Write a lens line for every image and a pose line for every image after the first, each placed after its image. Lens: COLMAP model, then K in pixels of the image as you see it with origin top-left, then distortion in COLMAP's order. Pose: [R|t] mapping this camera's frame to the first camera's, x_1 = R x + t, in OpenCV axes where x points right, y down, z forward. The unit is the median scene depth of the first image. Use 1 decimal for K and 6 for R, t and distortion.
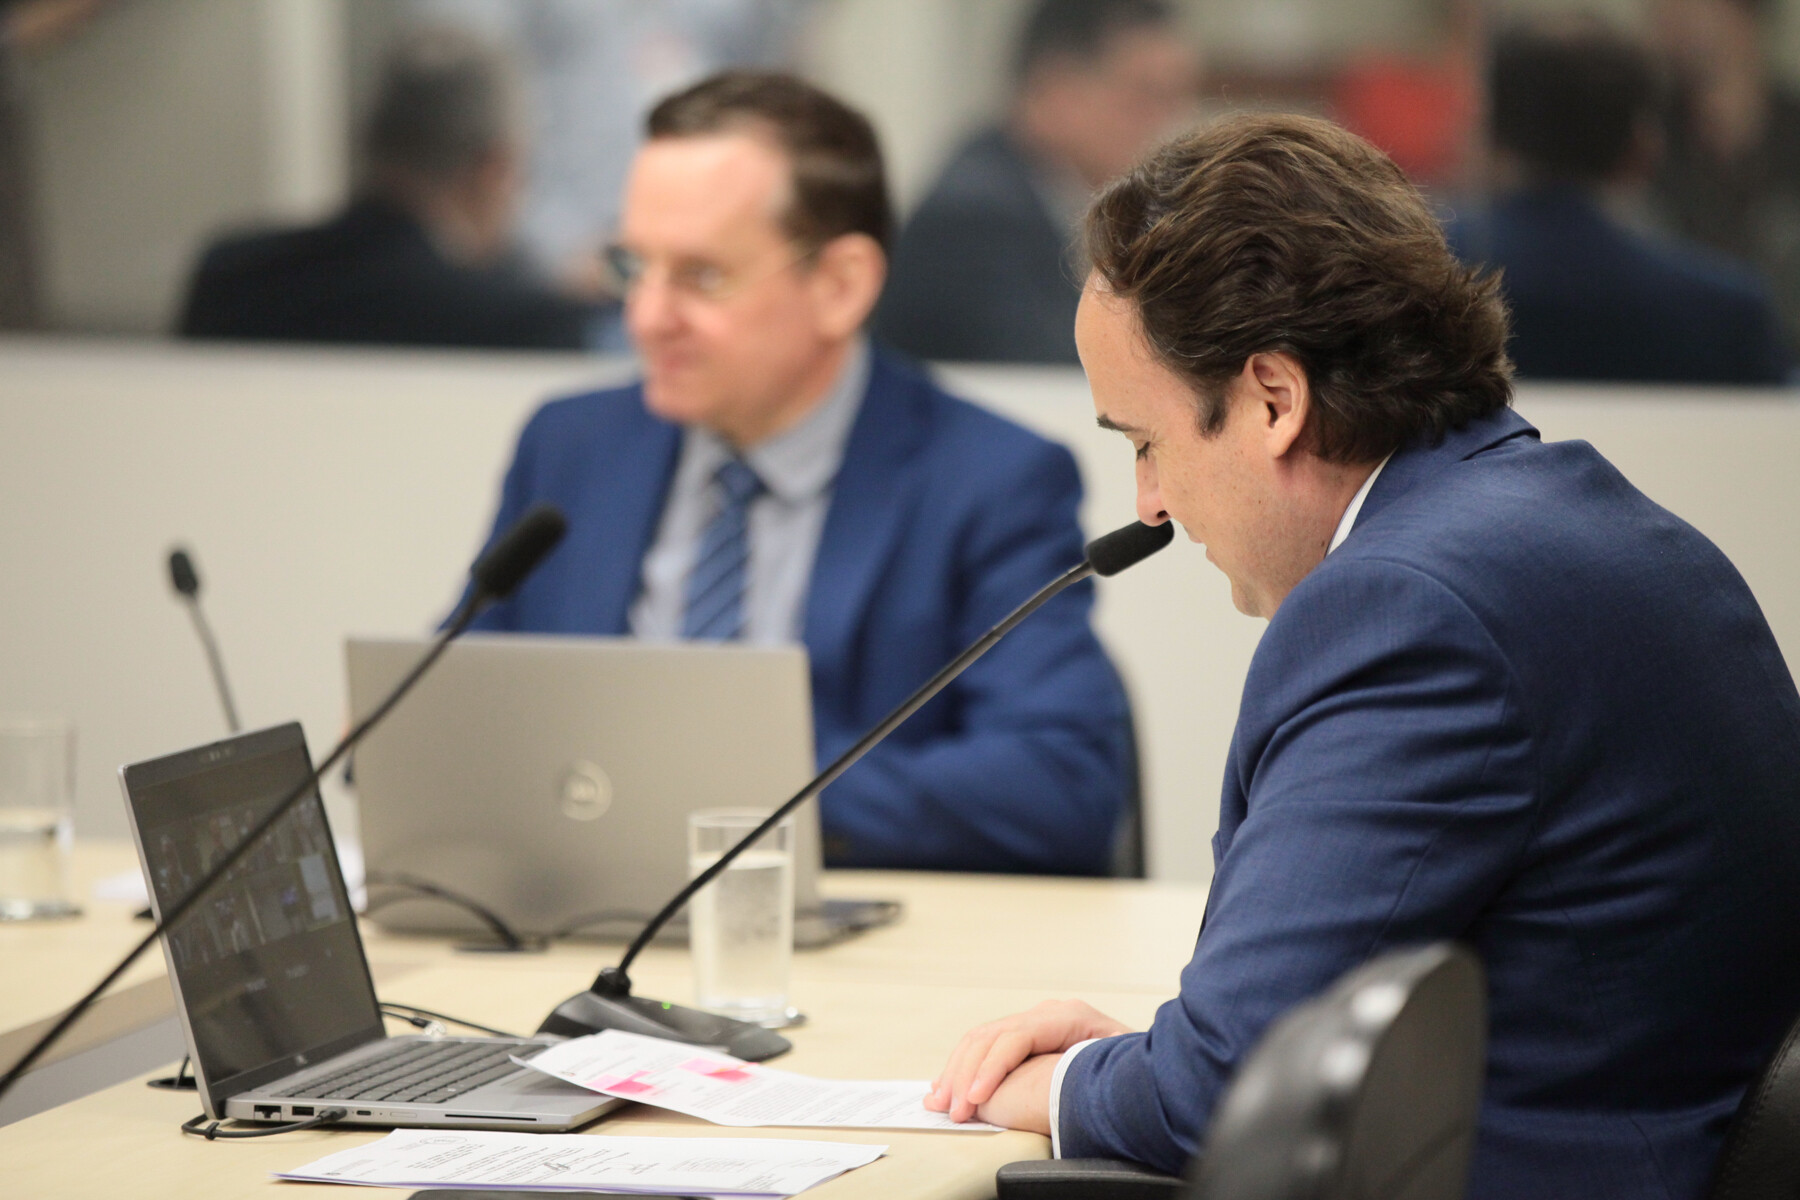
lens RADIAL K [[10342.7, 0, 900.1], [0, 10342.7, 600.2], [0, 0, 1]] dist [-0.075330, 0.000000]
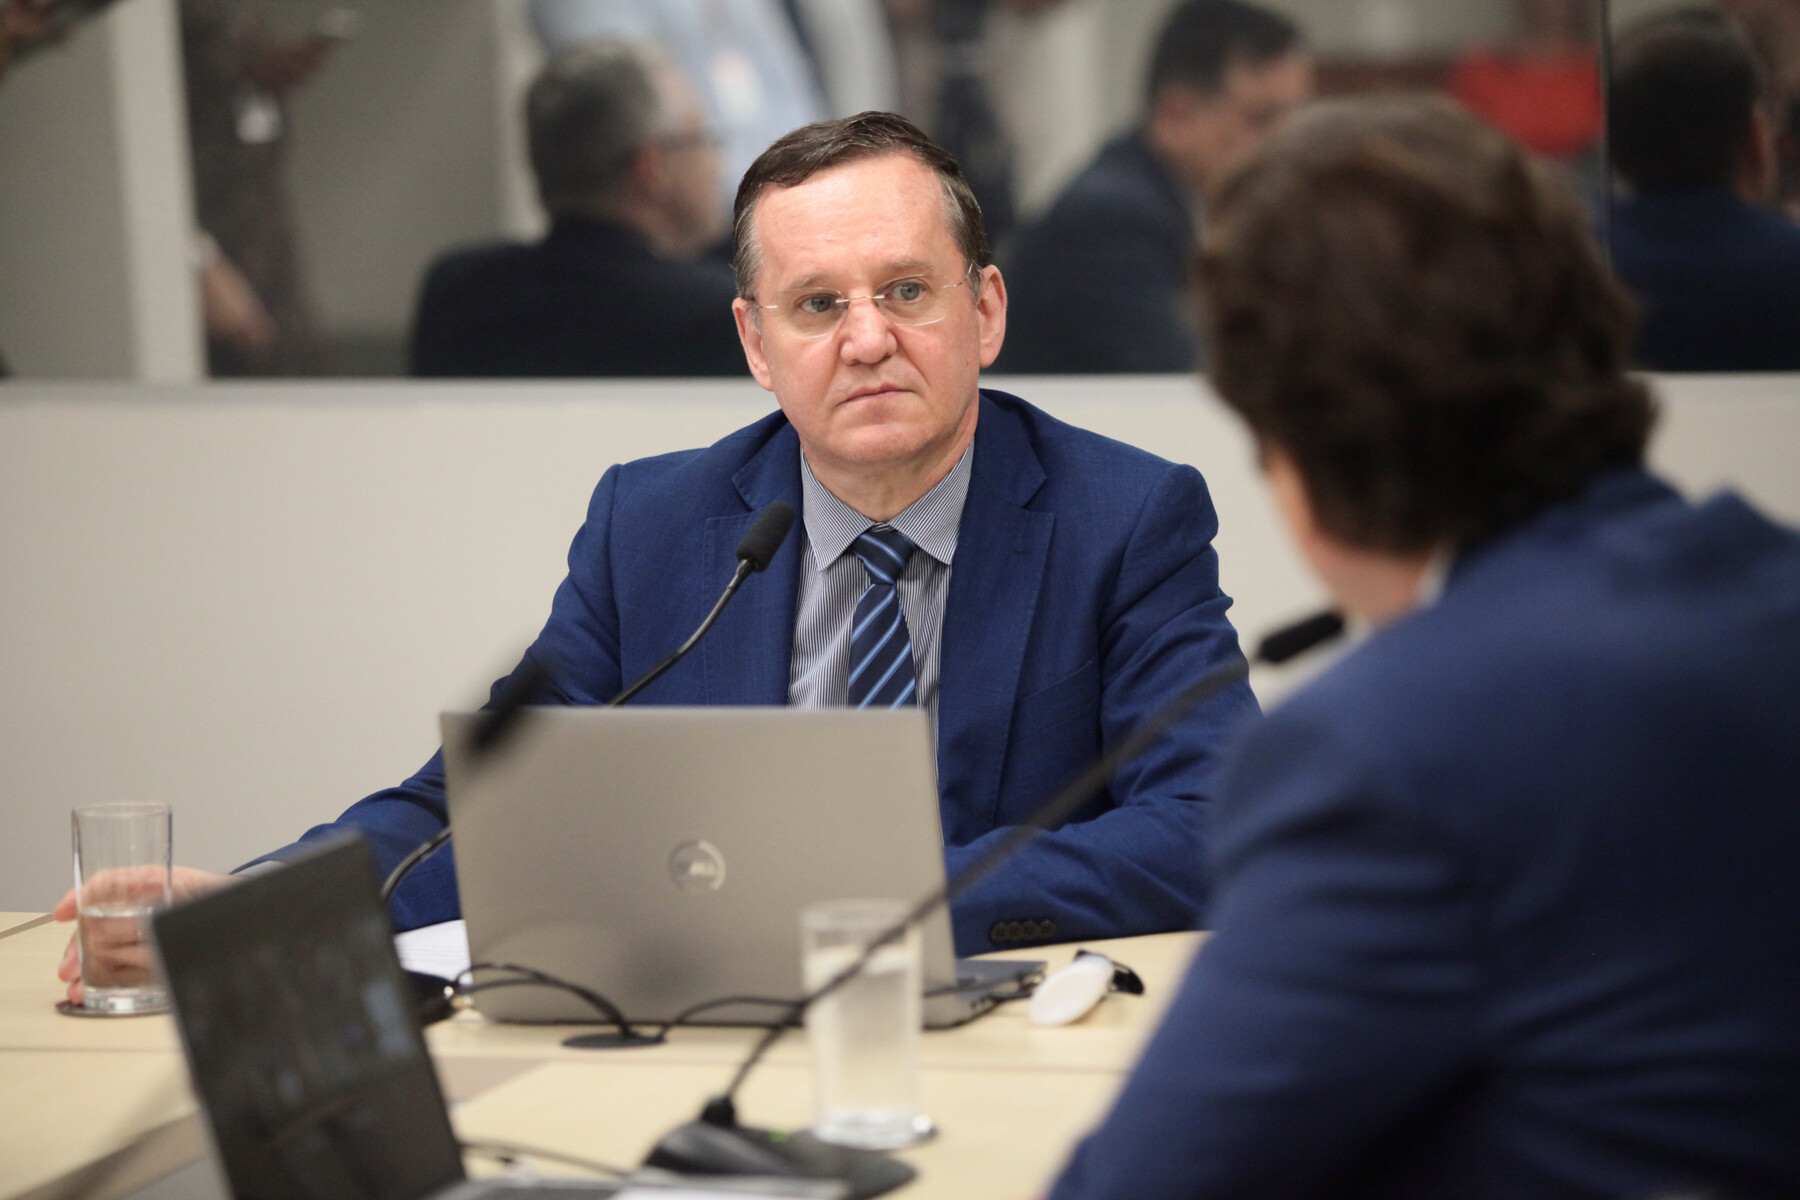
lens RADIAL K [[7547.9, 0, 899.5], [0, 7547.9, 599.6], [0, 0, 1]] dist [0.268123, 0.000000]
pose [[0.999797, -0.004325, -0.019668, 0.000734], [0.004753, 0.999751, 0.021811, -0.020985], [0.019568, -0.021900, 0.999569, 0.328458]]
